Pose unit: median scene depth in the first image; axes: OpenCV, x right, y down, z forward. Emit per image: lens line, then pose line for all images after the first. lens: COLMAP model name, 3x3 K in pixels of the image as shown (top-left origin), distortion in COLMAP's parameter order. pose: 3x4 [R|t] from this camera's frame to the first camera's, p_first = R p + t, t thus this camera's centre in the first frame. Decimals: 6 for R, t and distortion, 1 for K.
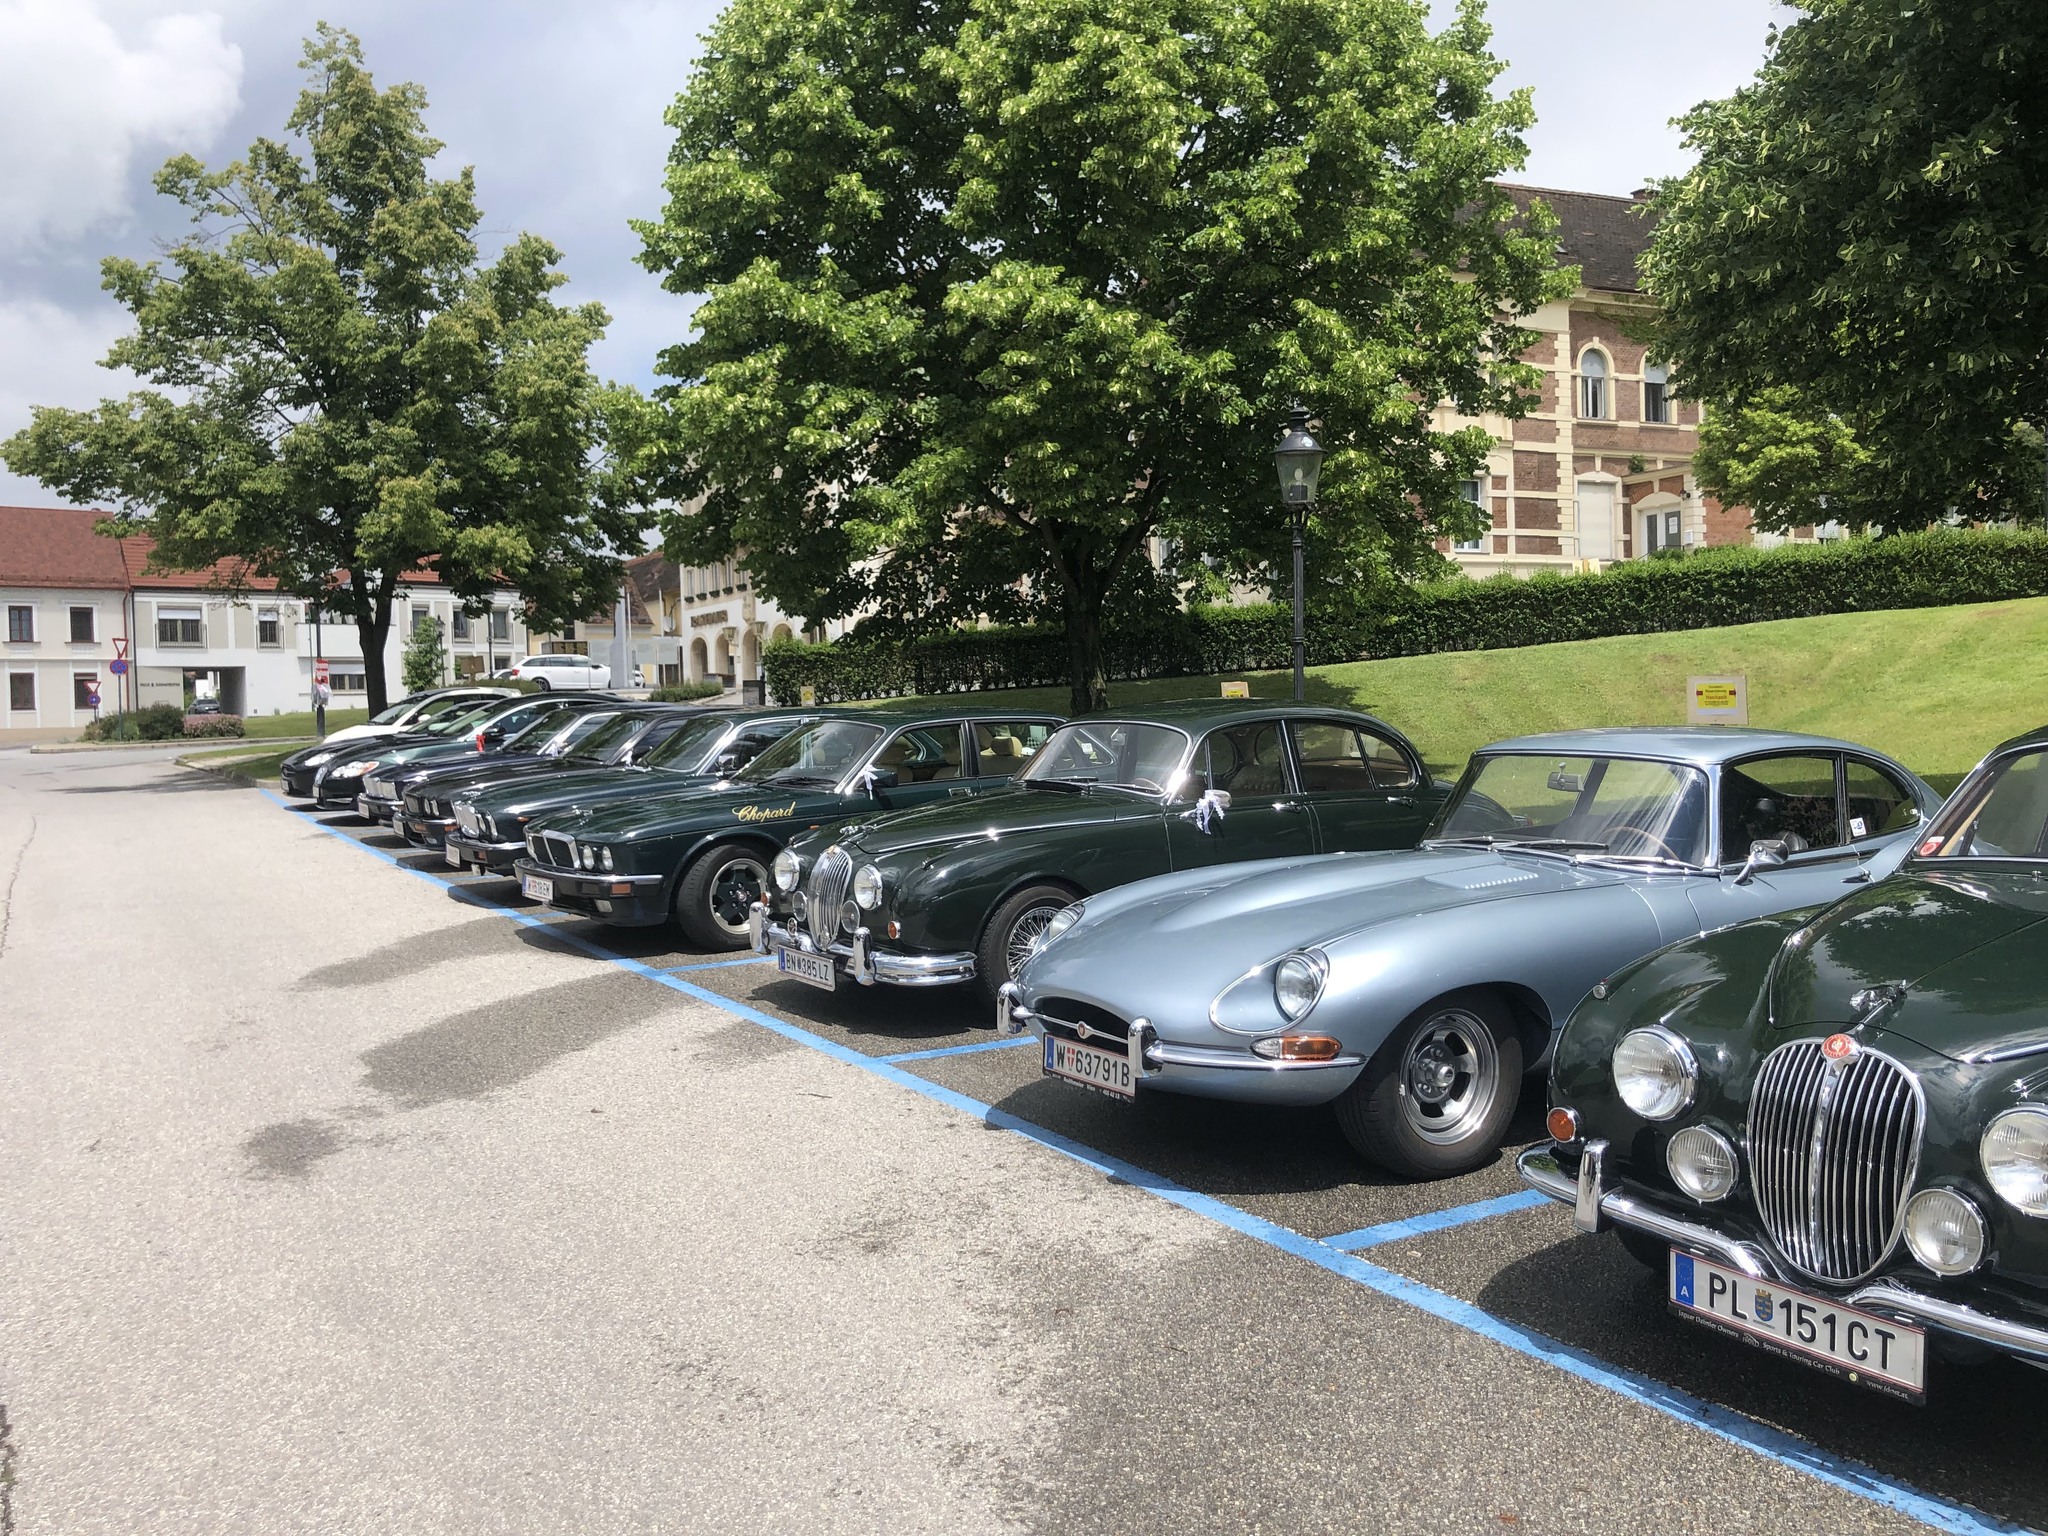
lens RADIAL K [[1693.4, 0, 1002.2], [0, 1693.4, 762.6], [0, 0, 1]] dist [0.009724, -0.007616]
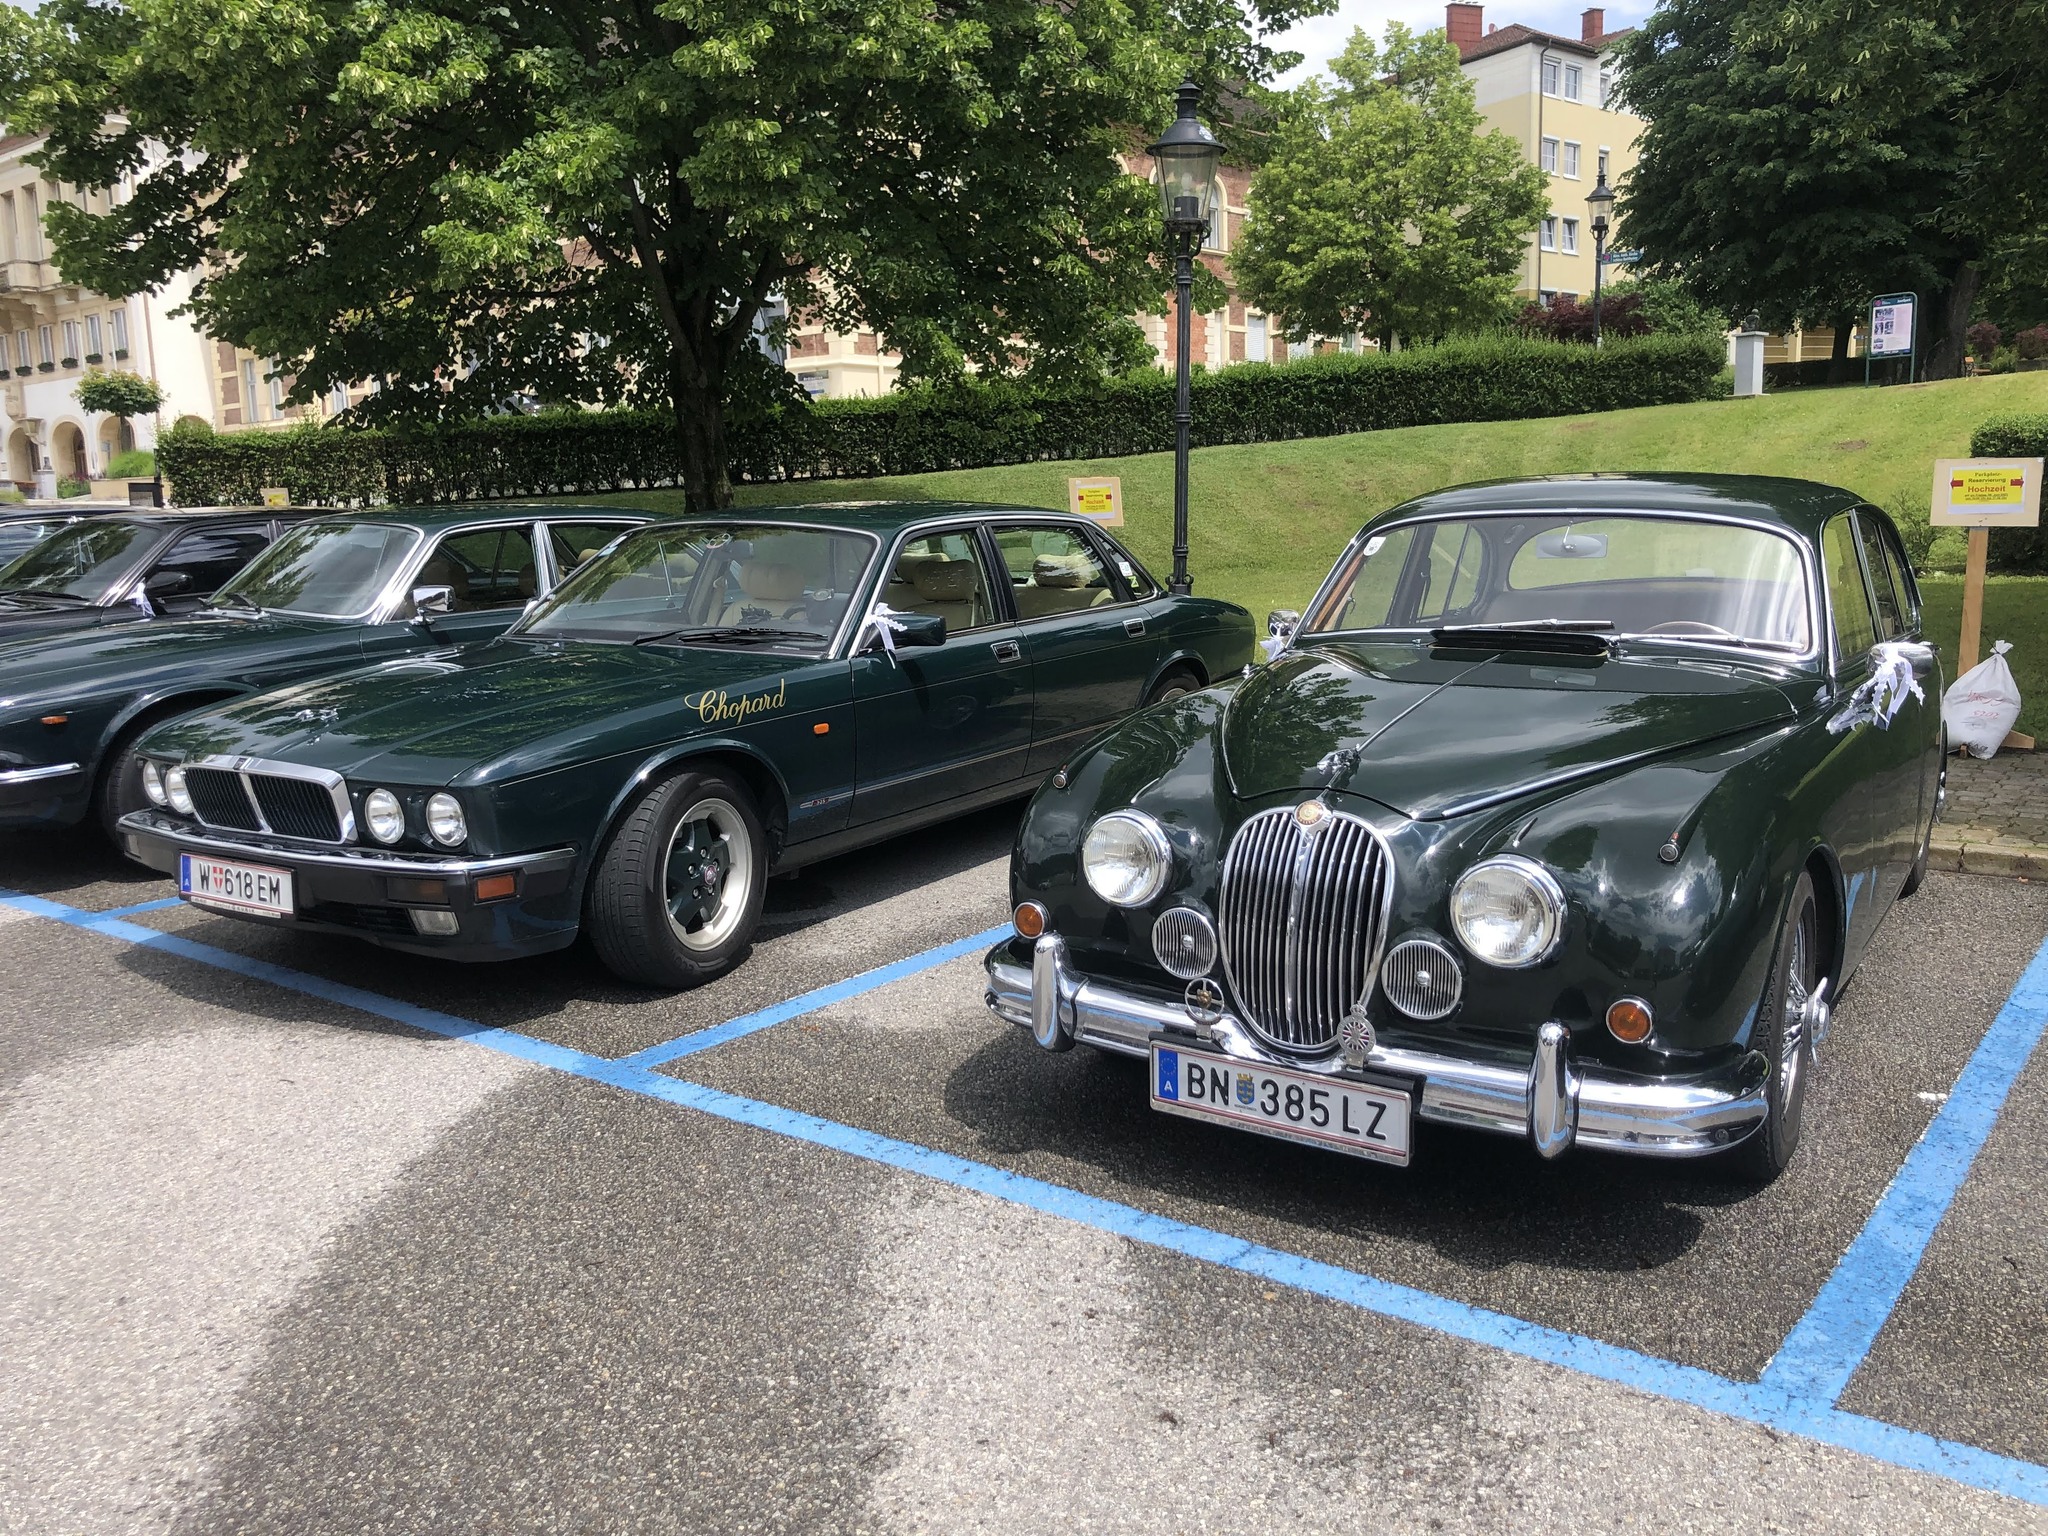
lens RADIAL K [[1691.8, 0, 1032.3], [0, 1691.8, 750.2], [0, 0, 1]] dist [0.059282, -0.086039]
pose [[0.919227, -0.049600, 0.390592, -0.130659], [0.012329, 0.995173, 0.097360, -0.001797], [-0.393536, -0.084680, 0.915401, 0.259149]]
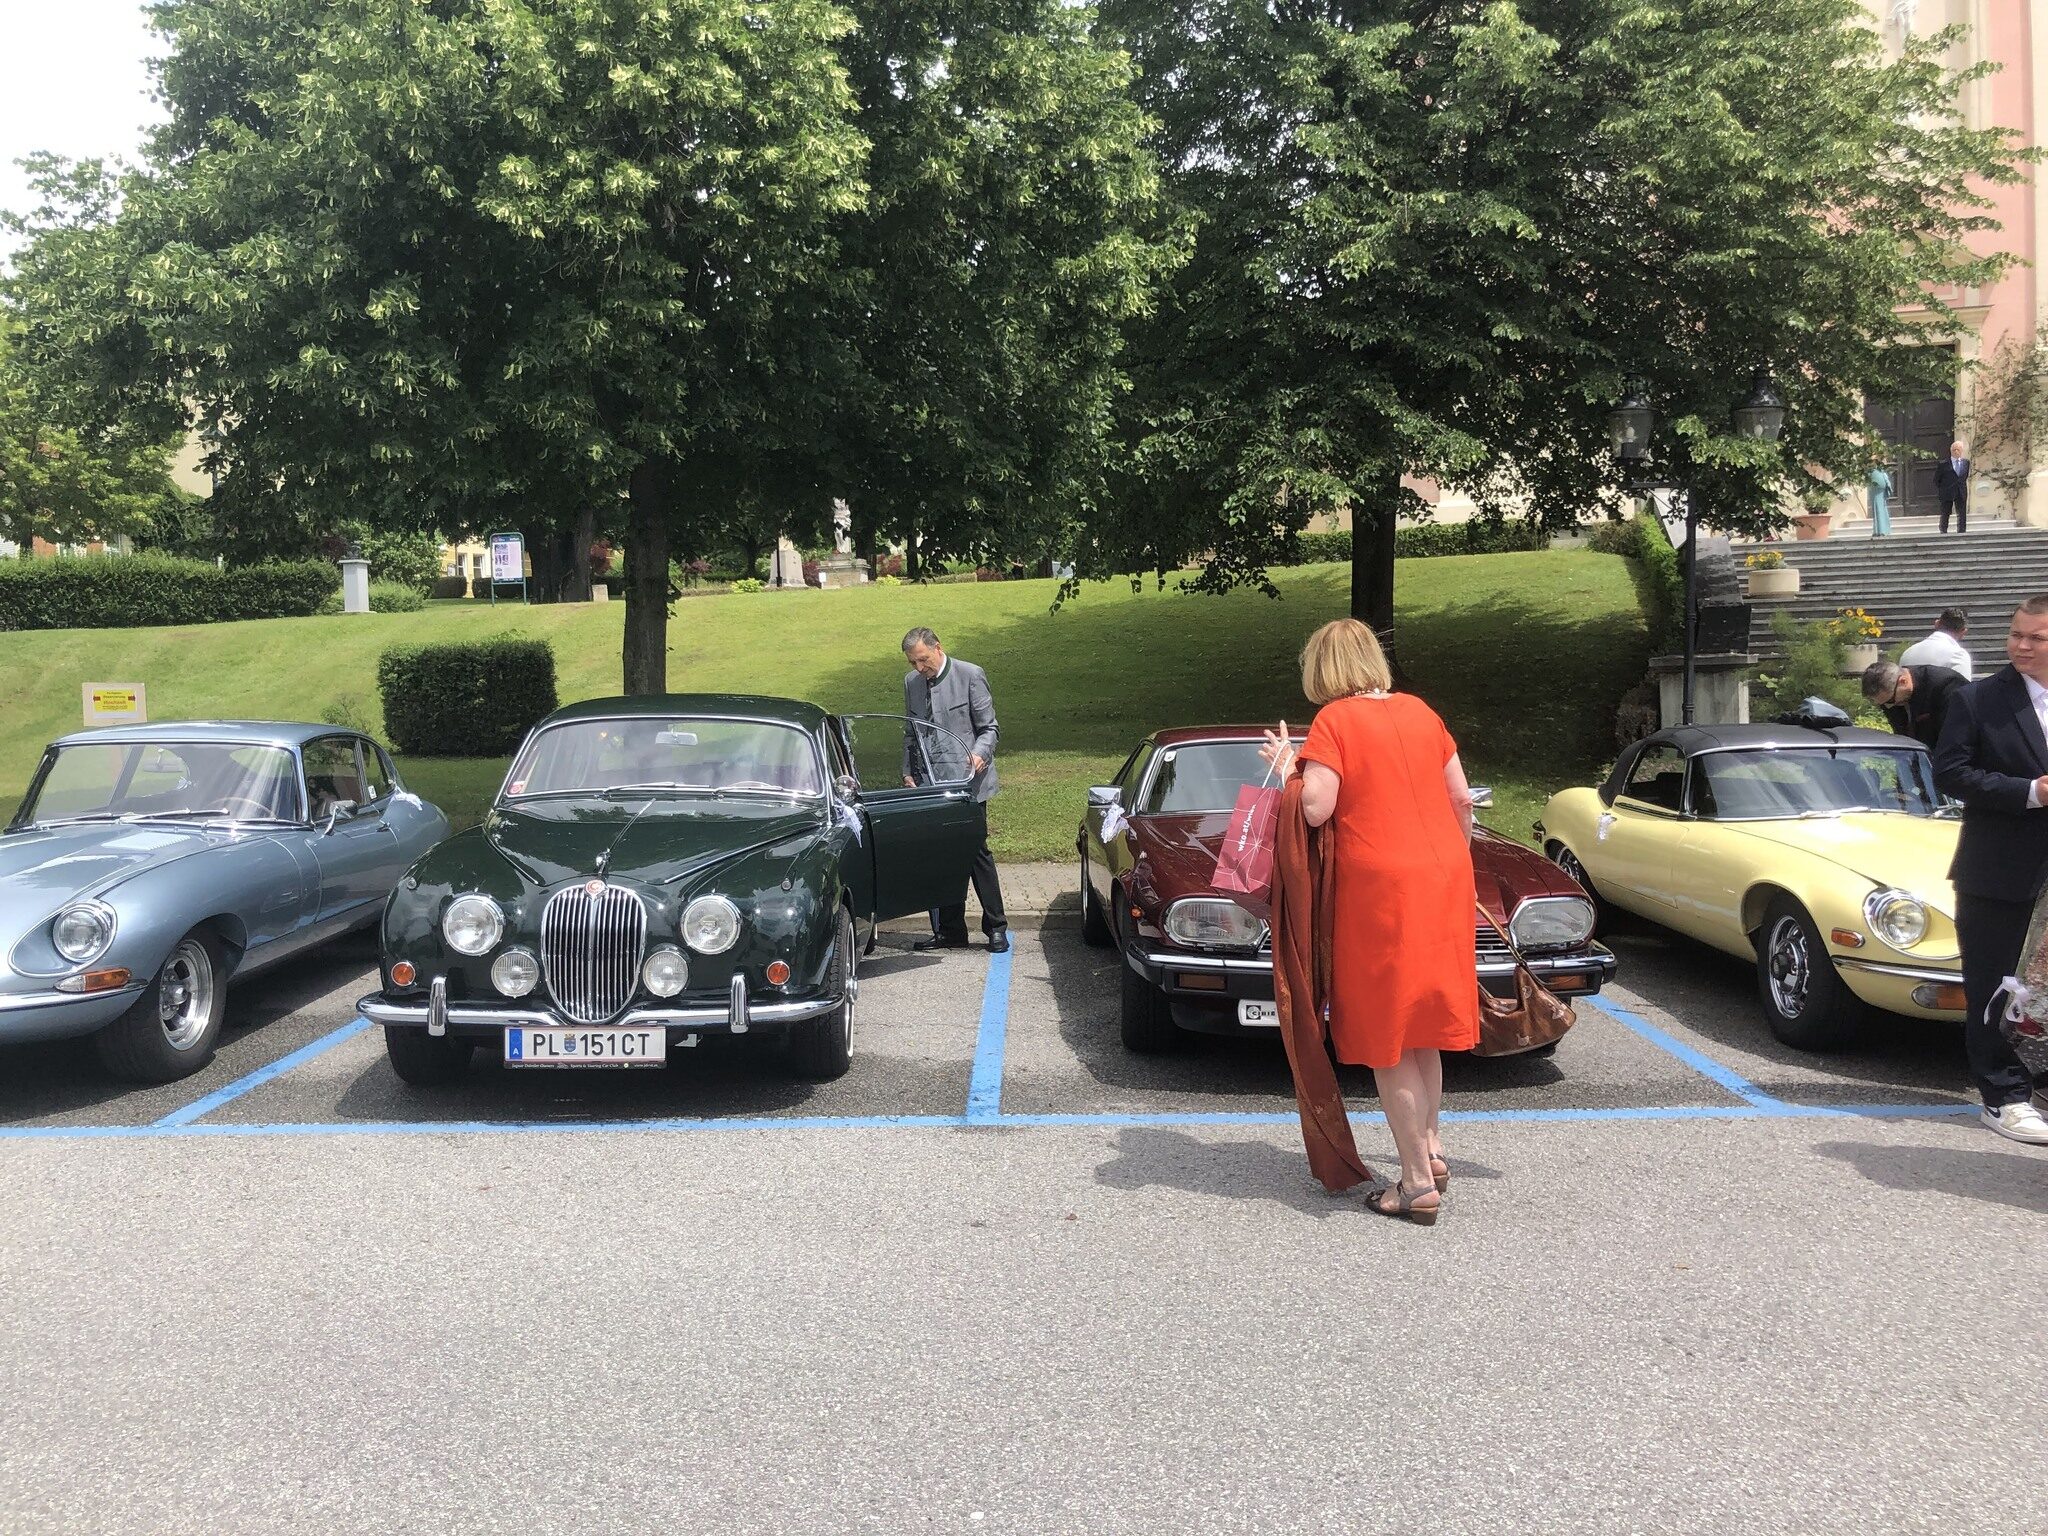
lens RADIAL K [[1671.7, 0, 1059.7], [0, 1671.7, 770.8], [0, 0, 1]] dist [0.007534, 0.002886]
pose [[0.483623, -0.032362, 0.874678, -0.132231], [0.038354, 0.999140, 0.015761, 0.006956], [-0.874436, 0.025926, 0.484449, -0.042310]]
